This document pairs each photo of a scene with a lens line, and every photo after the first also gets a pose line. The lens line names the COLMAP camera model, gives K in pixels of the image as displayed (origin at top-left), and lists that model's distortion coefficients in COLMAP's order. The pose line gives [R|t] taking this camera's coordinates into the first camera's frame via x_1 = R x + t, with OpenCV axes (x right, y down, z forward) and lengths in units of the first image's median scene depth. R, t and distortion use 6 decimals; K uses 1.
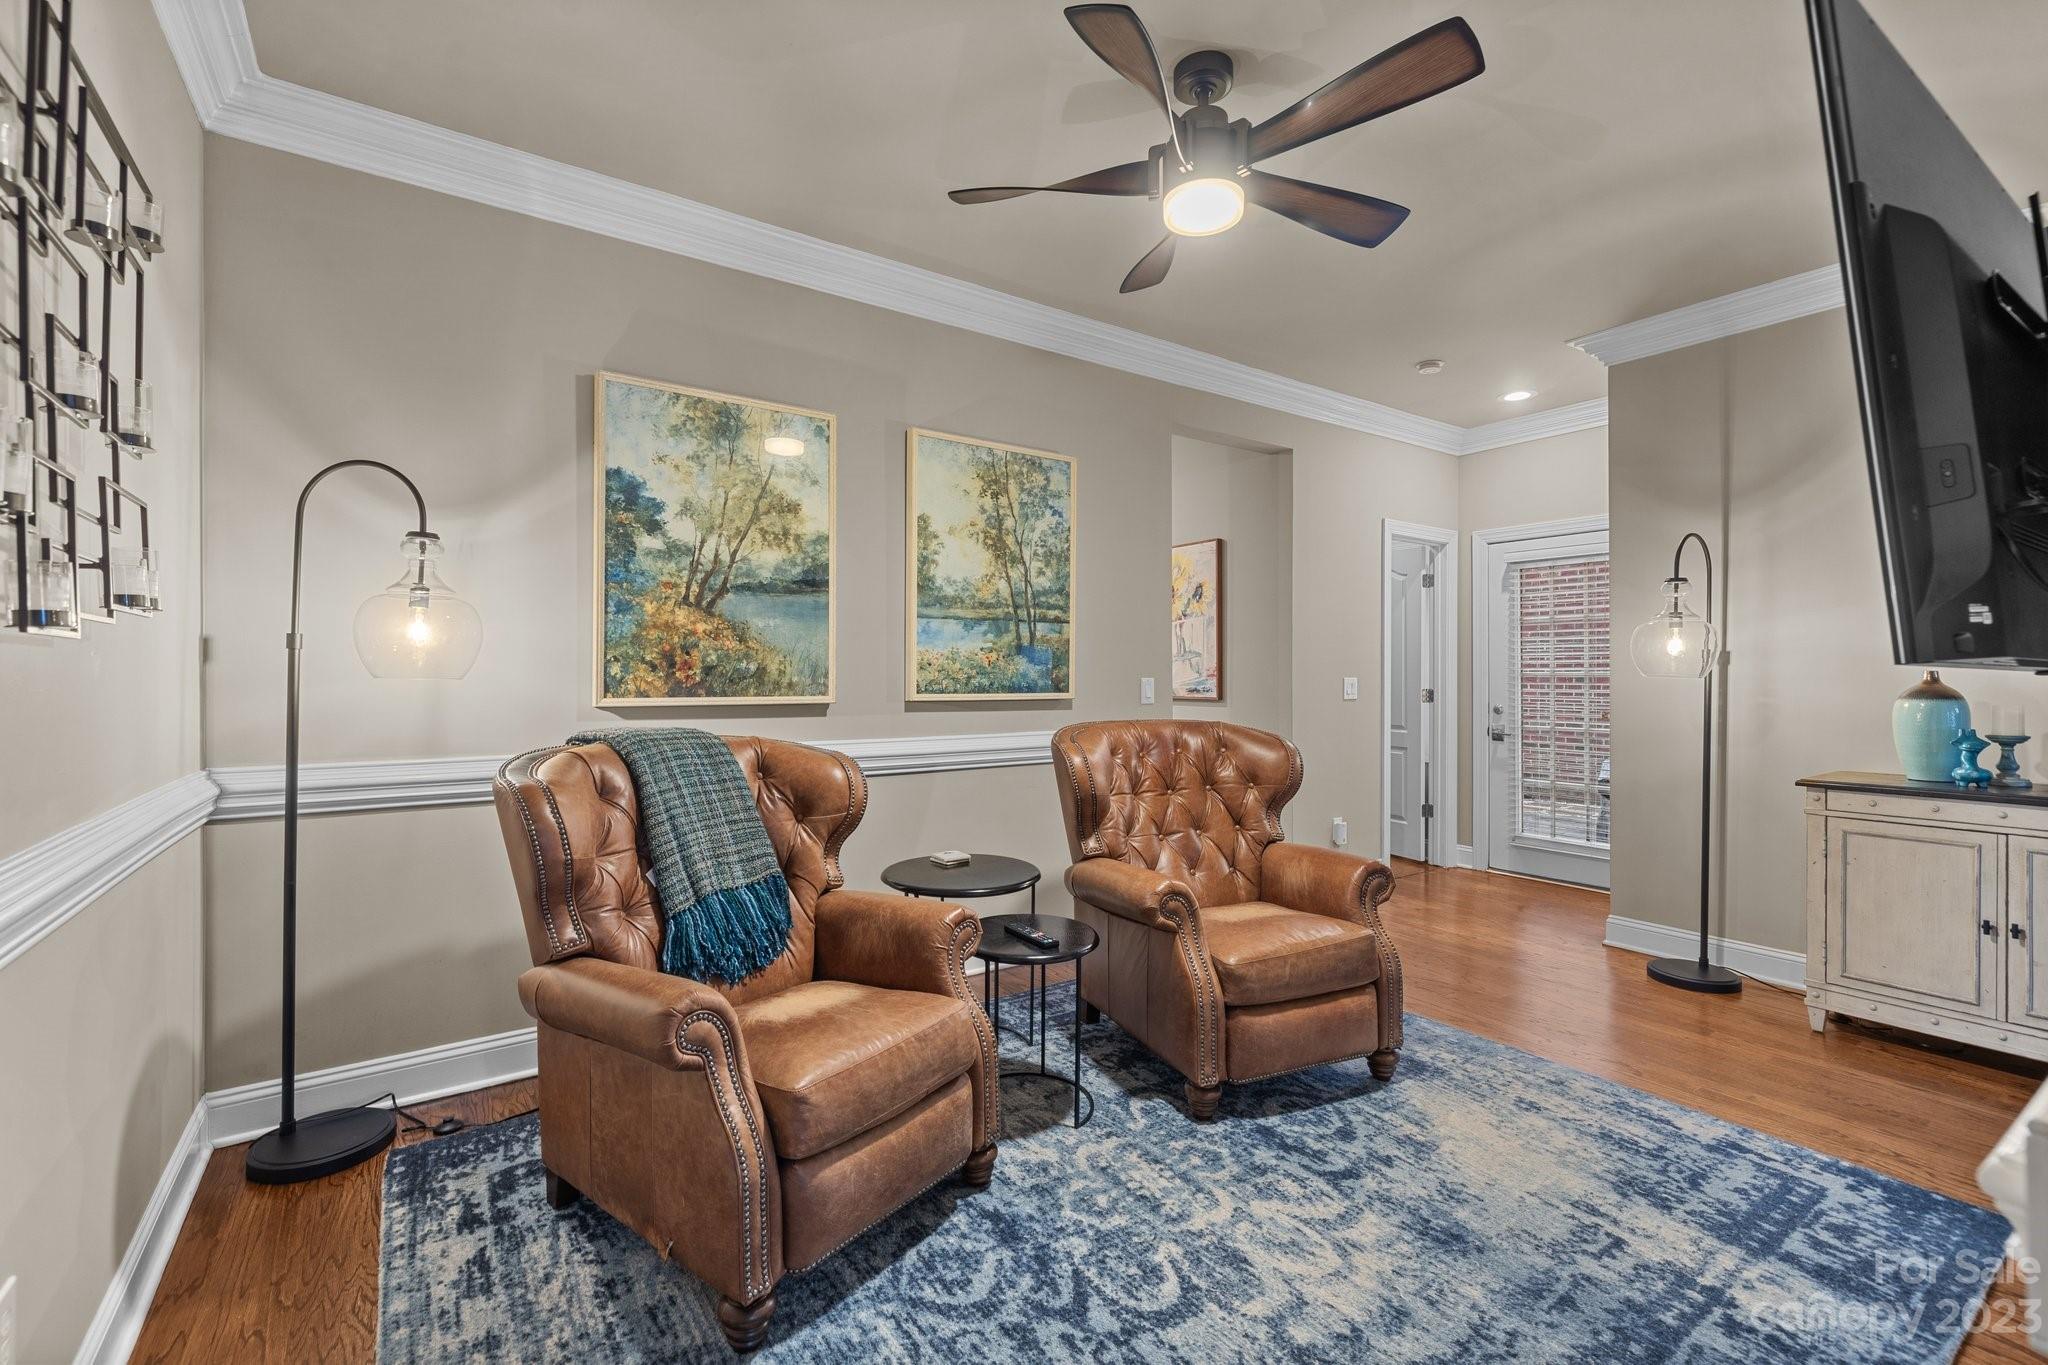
lens RADIAL K [[891.5, 0, 1023.6], [0, 891.5, 677.9], [0, 0, 1]] dist [0.003395, -0.000011]
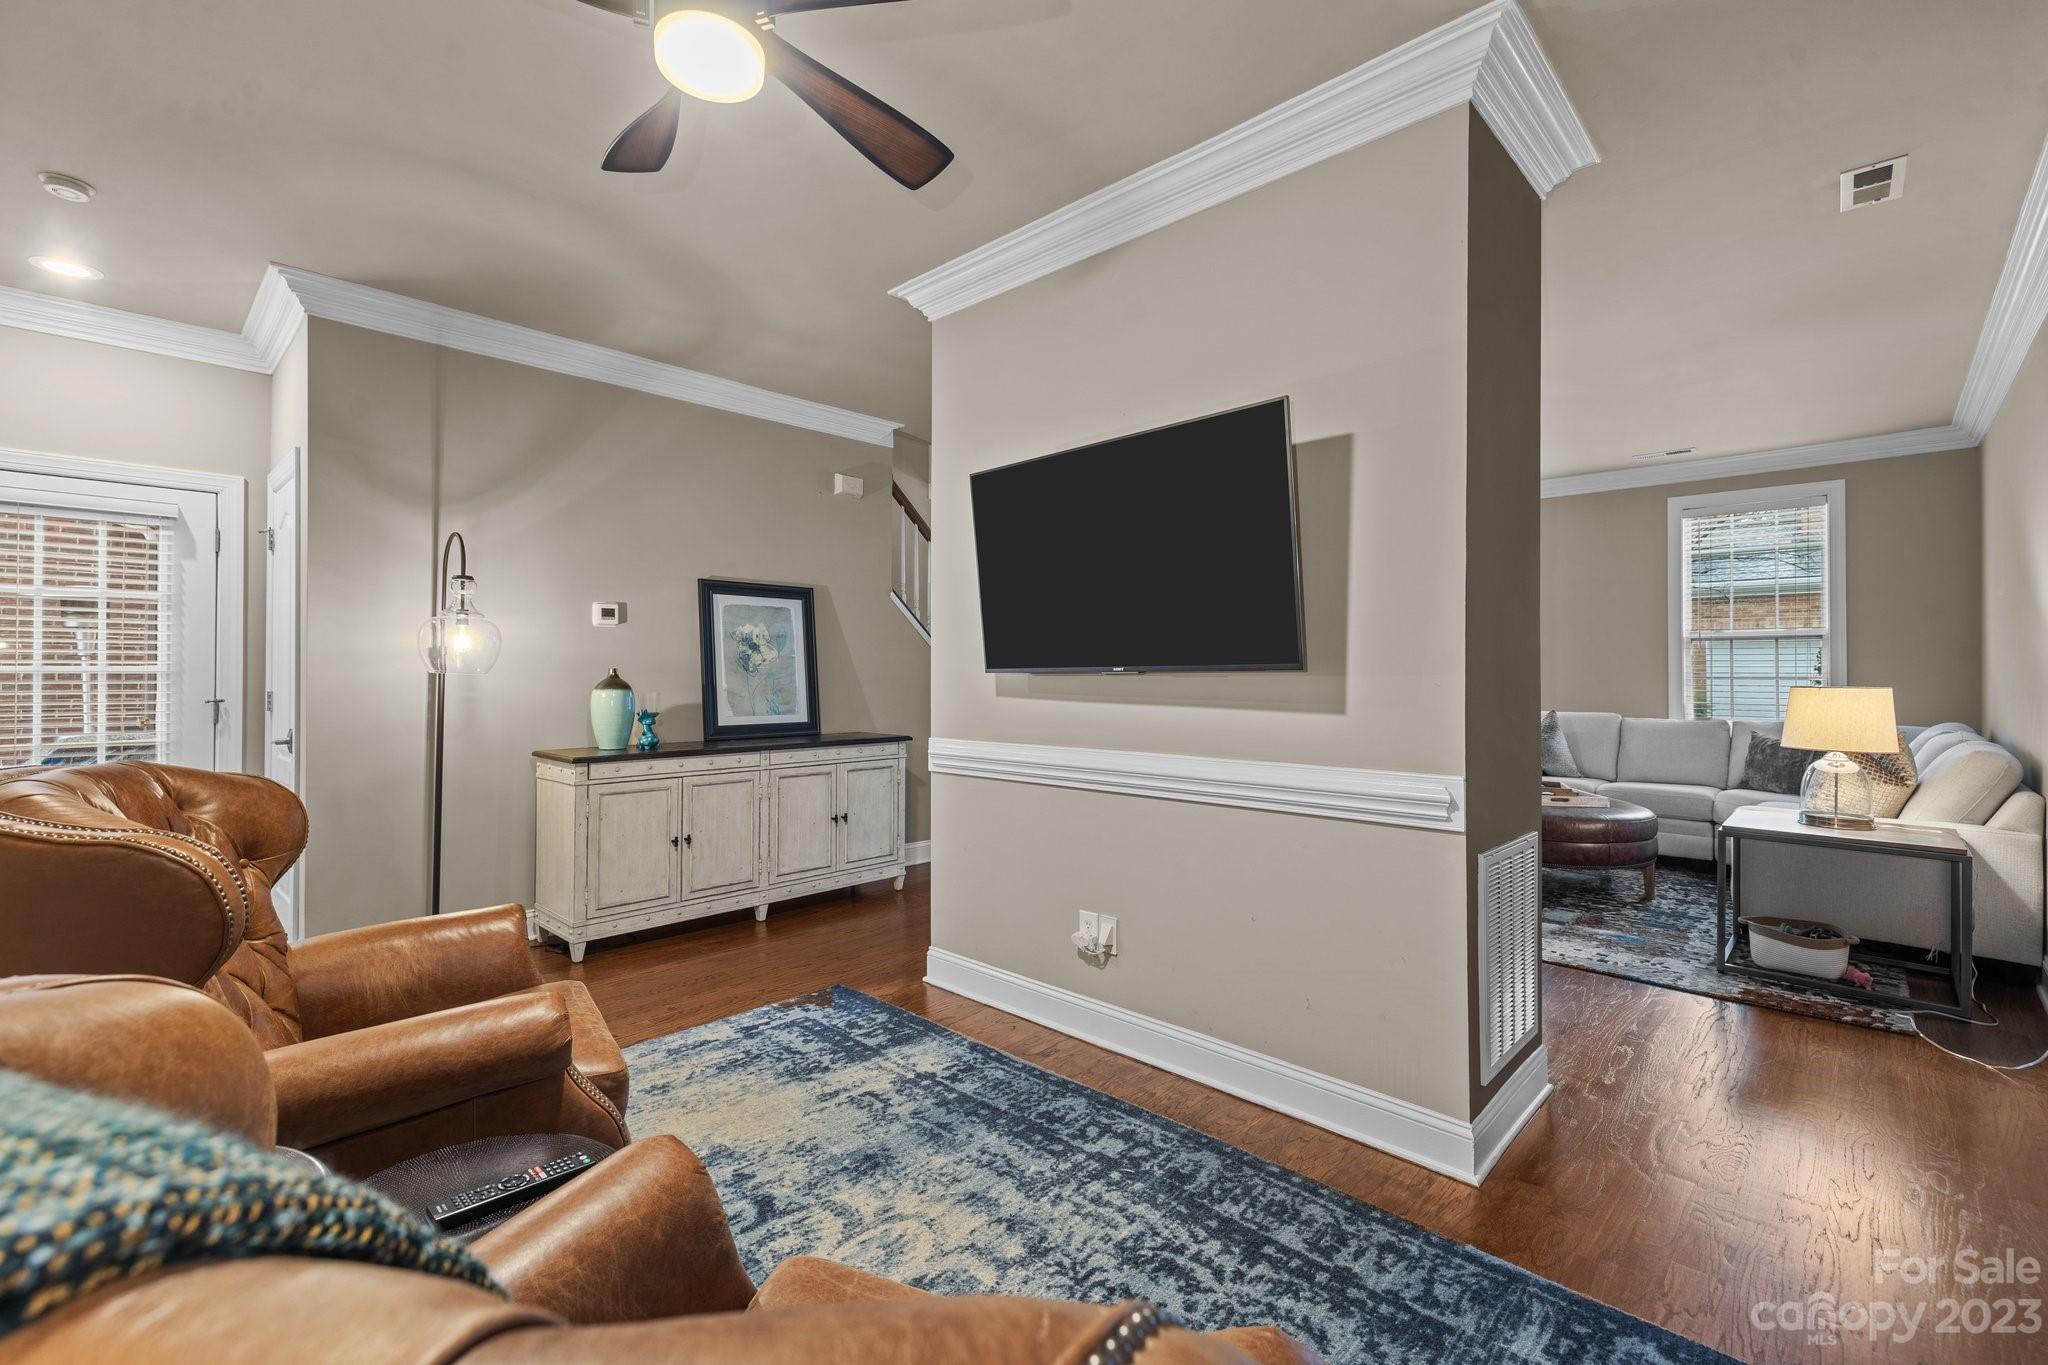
lens RADIAL K [[881.8, 0, 1030.0], [0, 881.8, 665.6], [0, 0, 1]] dist [0.000342, -0.000040]
pose [[-0.207429, 0.008127, 0.978216, -0.627605], [0.000245, 0.999966, -0.008256, -0.002109], [-0.978250, -0.001473, -0.207424, 0.950690]]
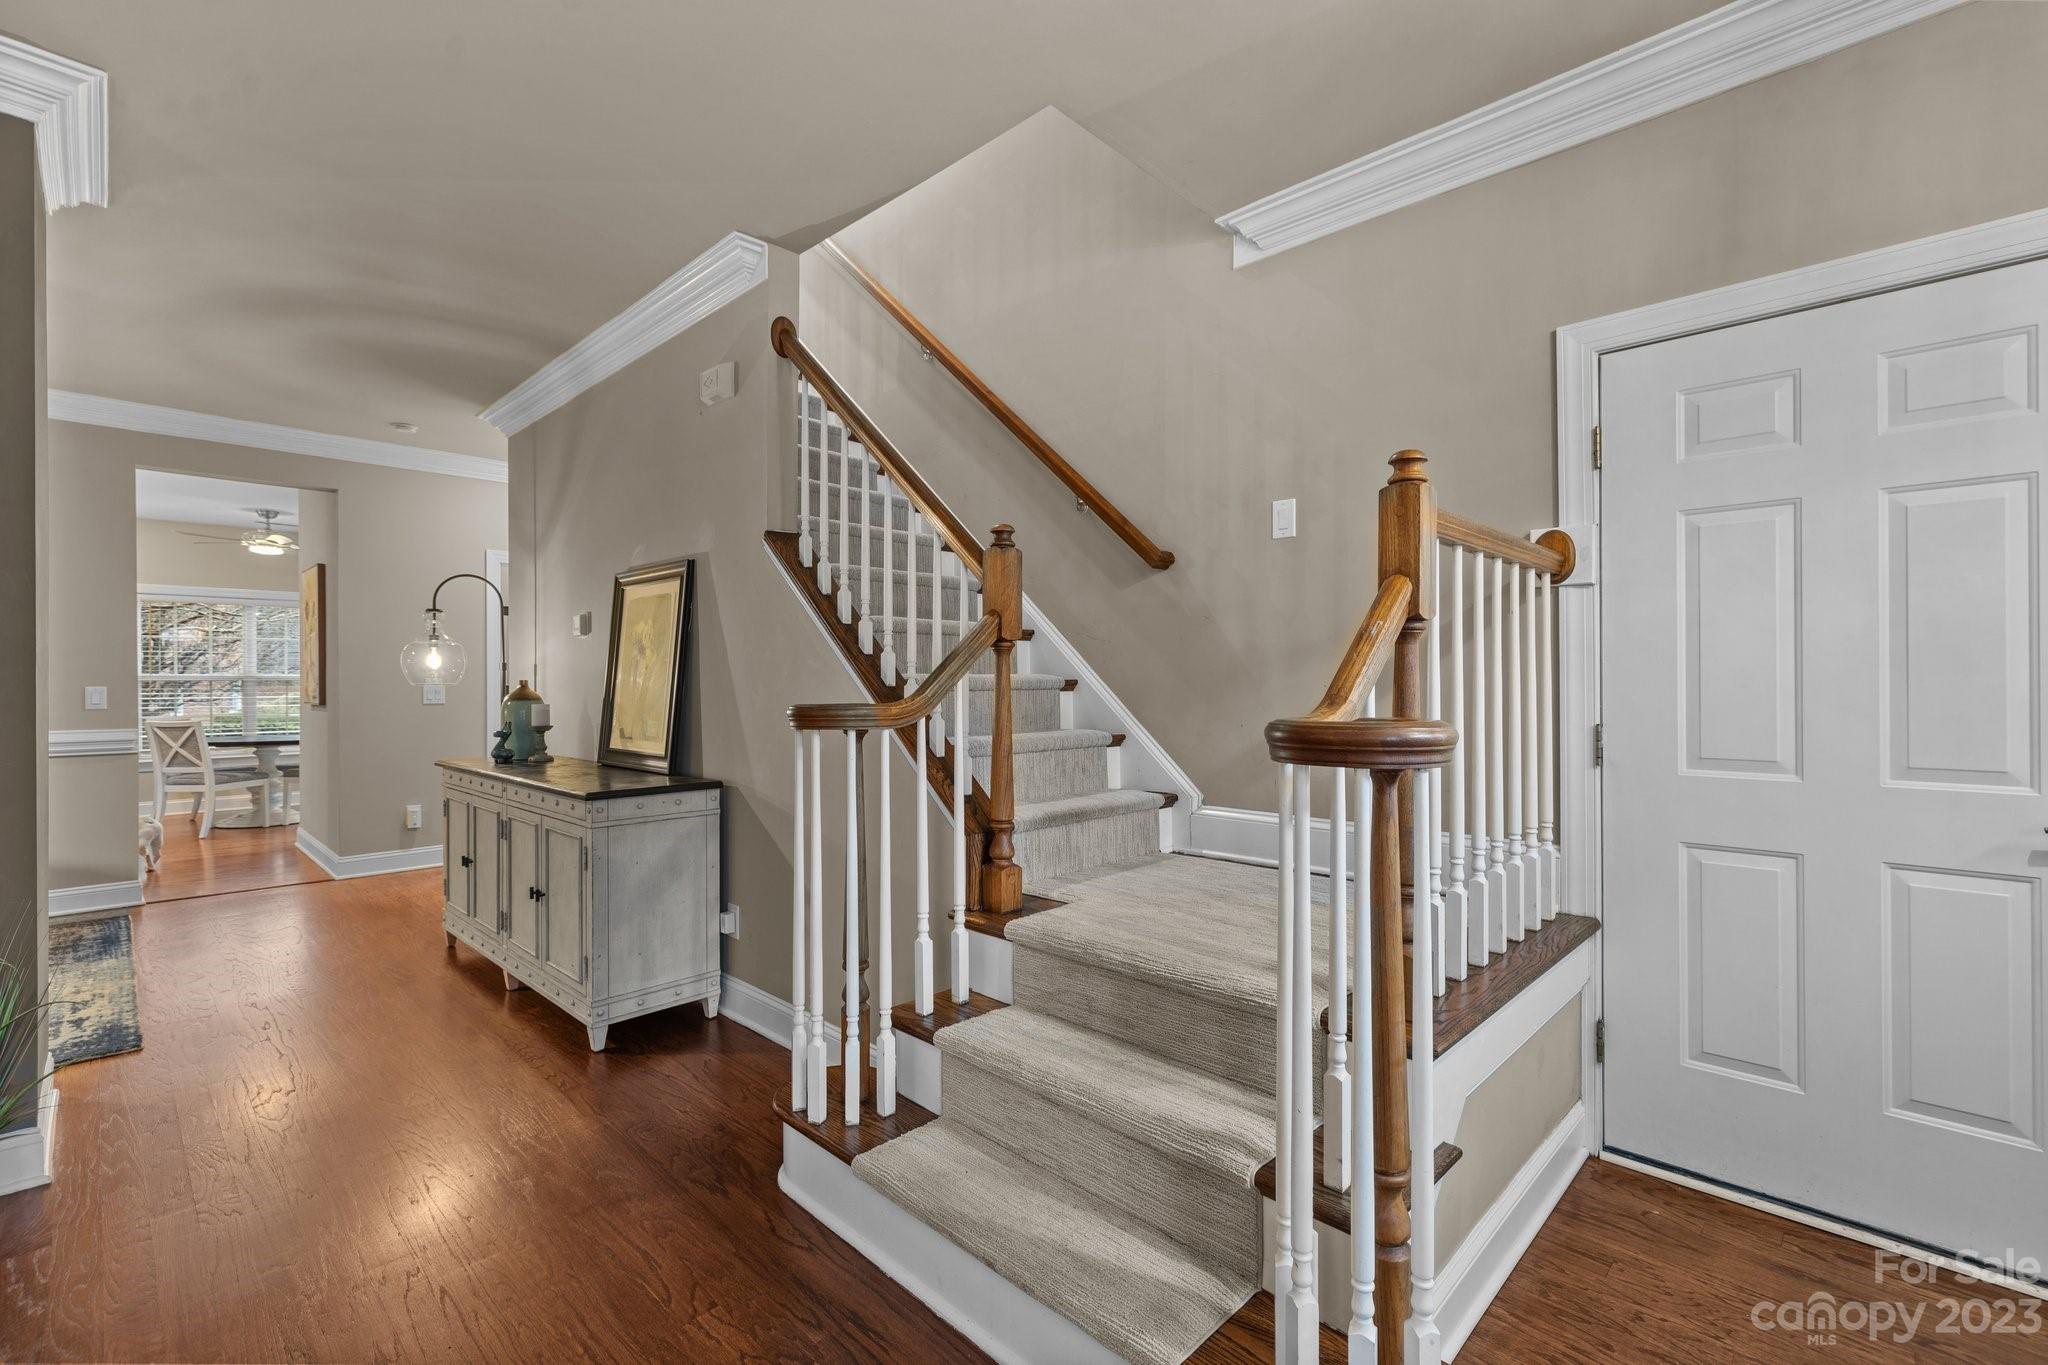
lens RADIAL K [[891.5, 0, 1023.6], [0, 891.5, 677.9], [0, 0, 1]] dist [0.003395, -0.000011]
pose [[0.980842, -0.001974, 0.194793, 2.173757], [0.003644, 0.999960, -0.008211, 0.004878], [-0.194769, 0.008764, 0.980810, -0.734756]]
